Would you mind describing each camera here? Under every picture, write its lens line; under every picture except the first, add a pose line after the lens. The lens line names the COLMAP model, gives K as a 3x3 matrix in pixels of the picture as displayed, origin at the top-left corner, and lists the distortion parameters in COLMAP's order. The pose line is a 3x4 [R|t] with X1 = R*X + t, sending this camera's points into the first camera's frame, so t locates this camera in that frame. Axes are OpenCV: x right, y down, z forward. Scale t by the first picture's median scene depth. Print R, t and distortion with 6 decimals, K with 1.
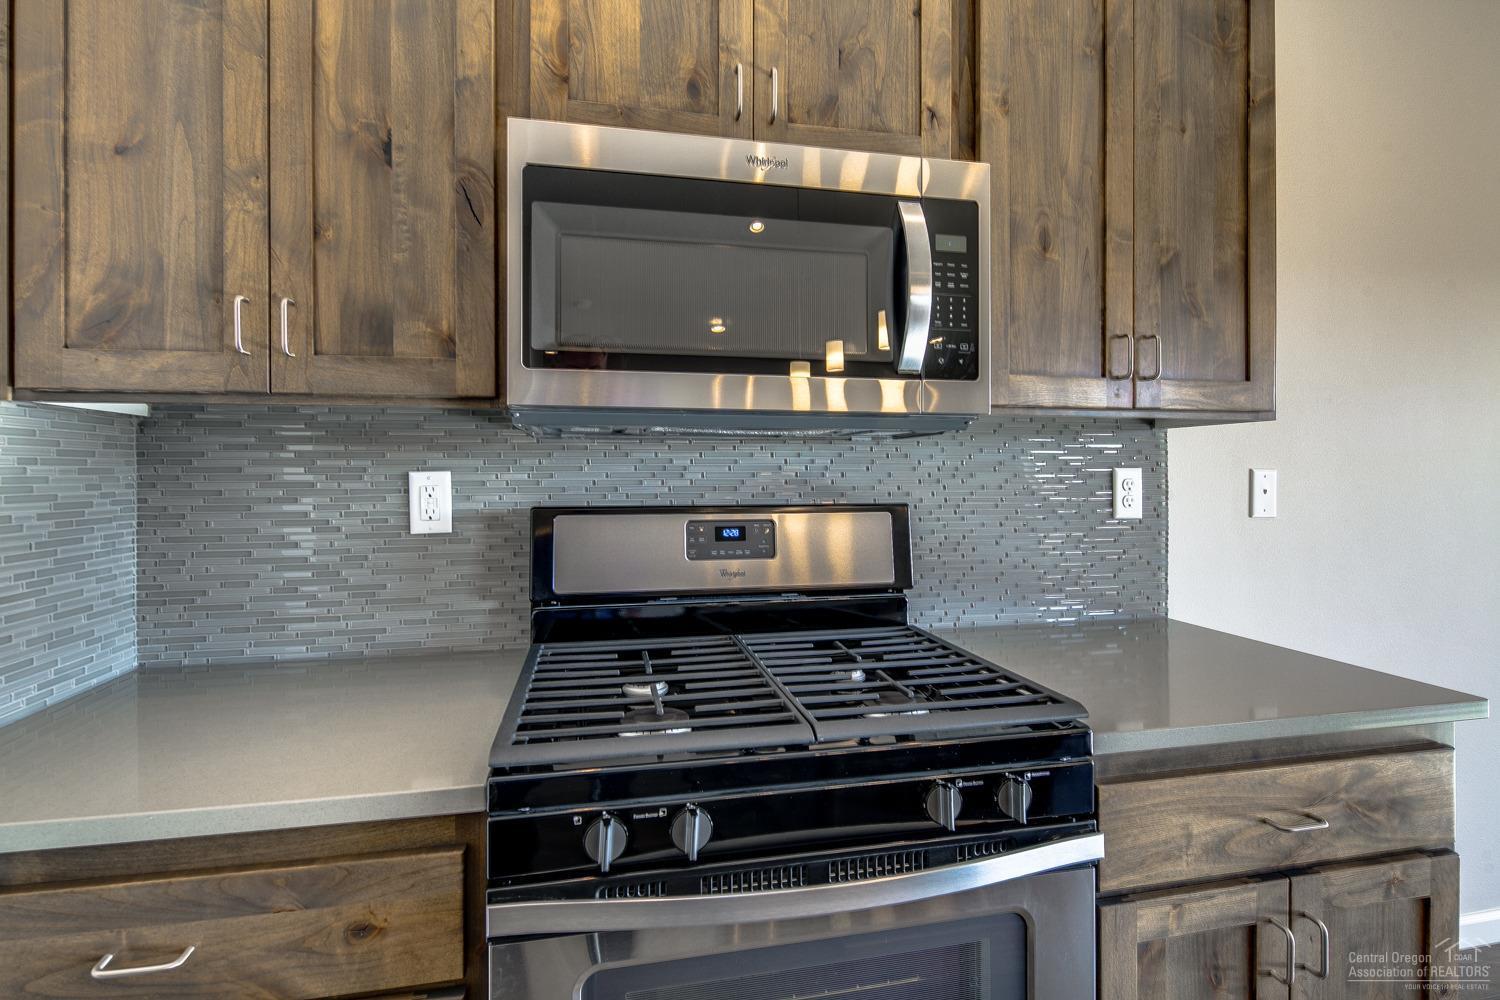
lens RADIAL K [[726.4, 0, 743.5], [0, 726.4, 473.3], [0, 0, 1]] dist [-0.000629, -0.000228]
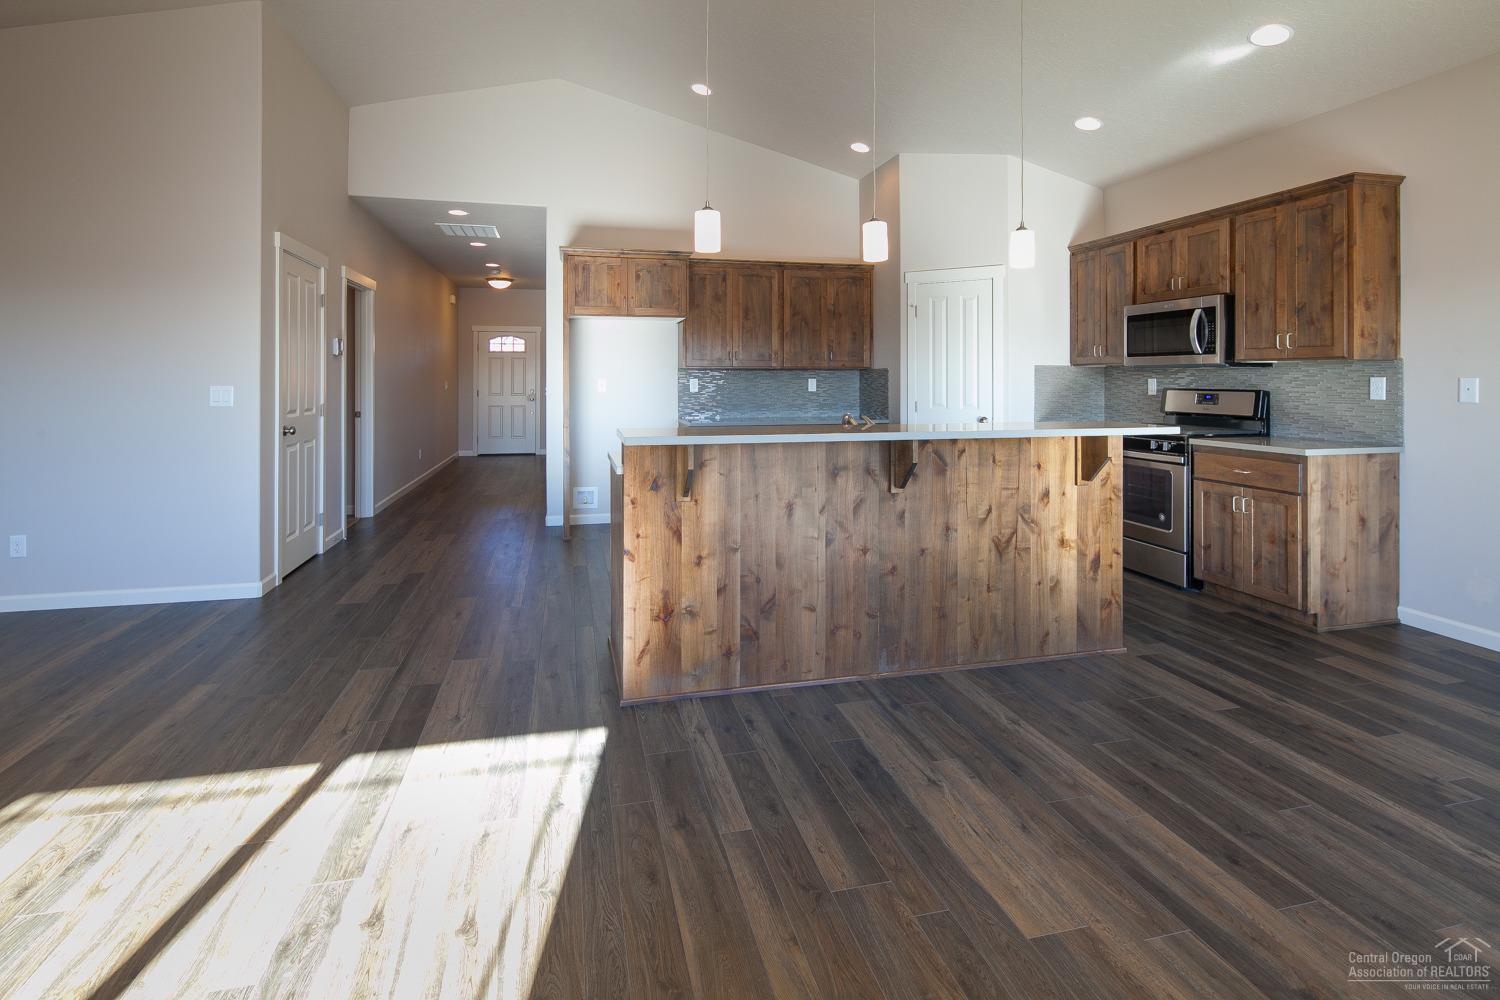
lens RADIAL K [[725.7, 0, 741.8], [0, 725.7, 379.9], [0, 0, 1]] dist [0.001095, -0.000275]
pose [[0.031887, 0.002812, -0.999488, 3.796352], [-0.002743, 0.999993, 0.002726, -0.001141], [0.999488, 0.002655, 0.031895, -1.470273]]
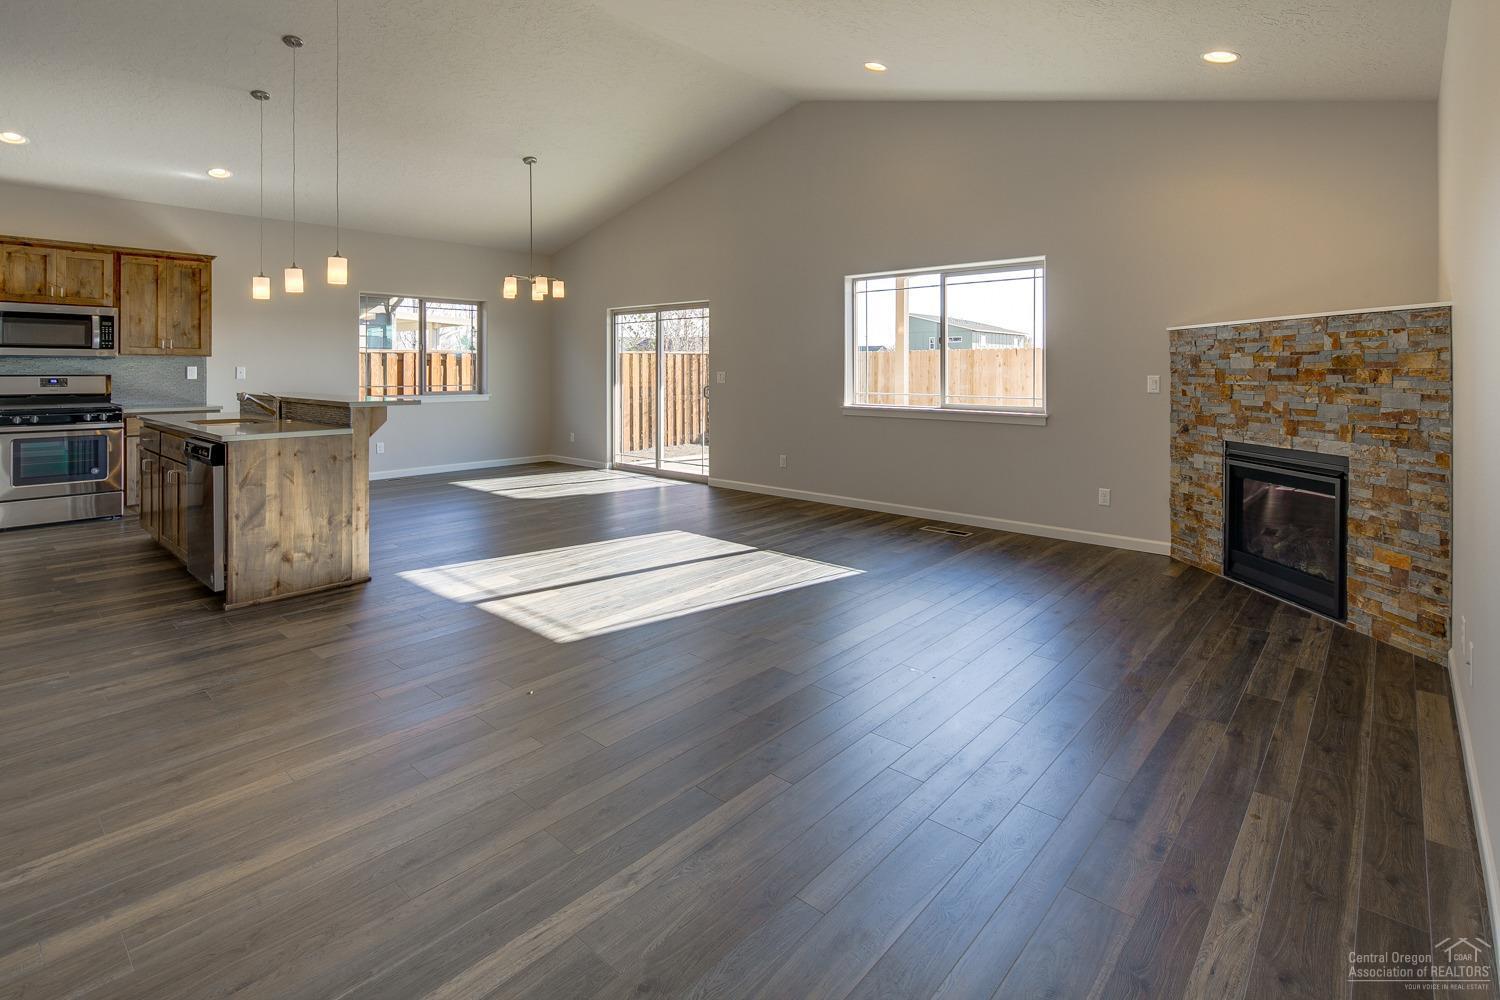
lens RADIAL K [[727.0, 0, 752.8], [0, 727.0, 369.5], [0, 0, 1]] dist [-0.003239, -0.000974]
pose [[0.801205, 0.002564, 0.598384, 0.856700], [-0.002307, 0.999997, -0.001195, 0.009996], [-0.598385, -0.000423, 0.801208, -5.747997]]
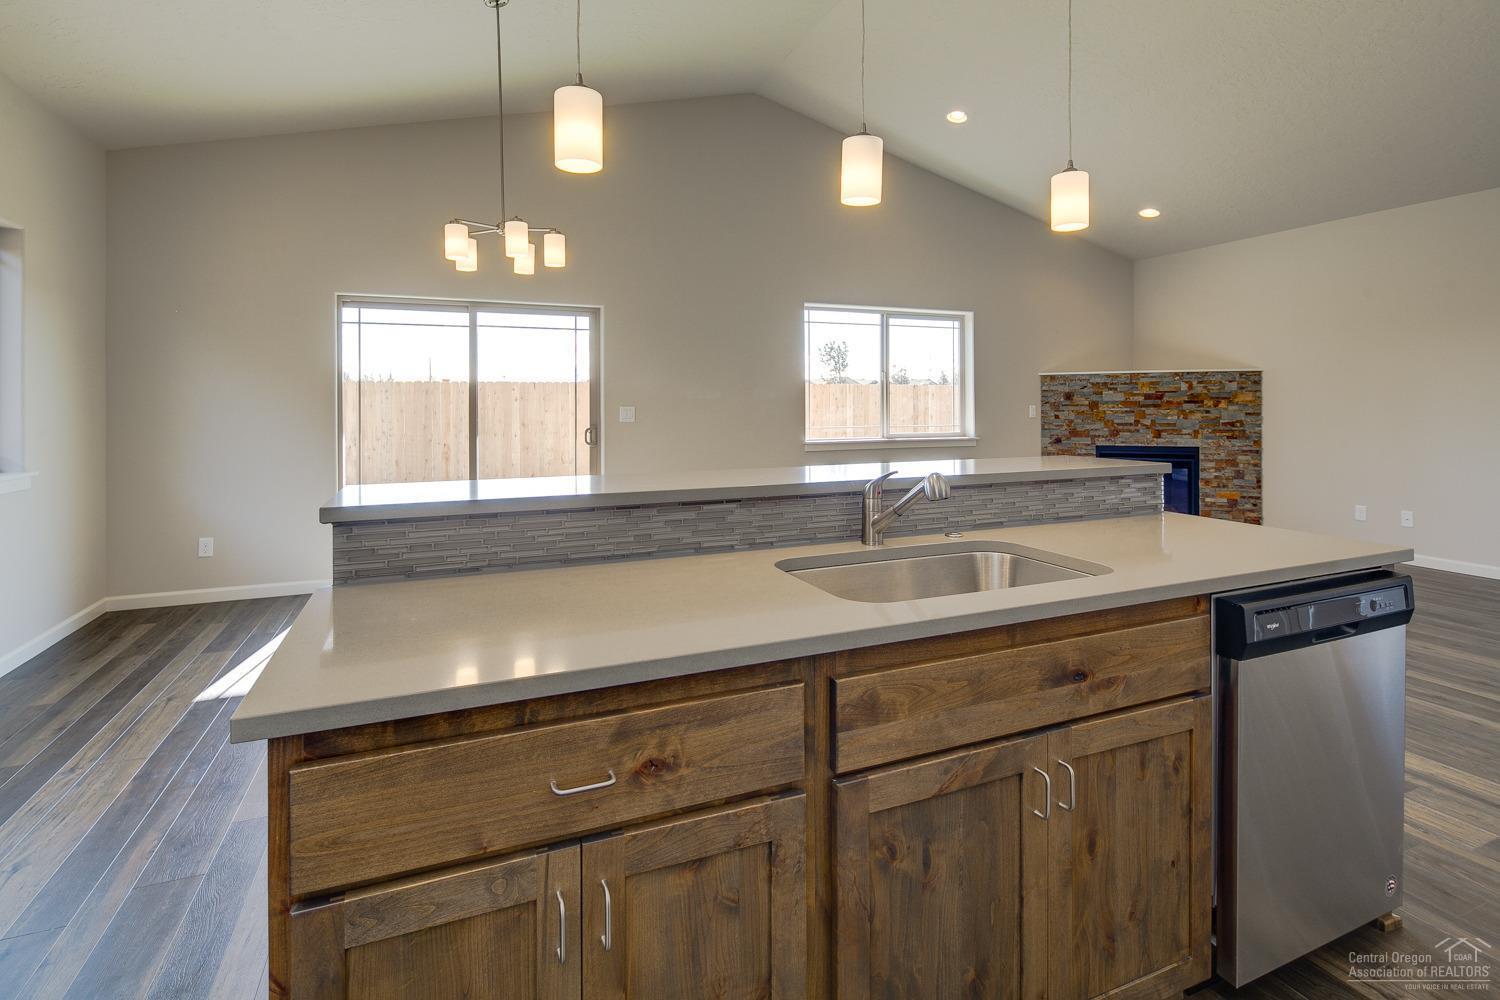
lens RADIAL K [[723.7, 0, 746.9], [0, 723.7, 404.9], [0, 0, 1]] dist [0.002322, 0.000171]
pose [[-0.194514, -0.000572, 0.980899, -0.237165], [0.005218, 0.999985, 0.001617, 0.005293], [-0.980886, 0.005433, -0.194509, -0.390919]]
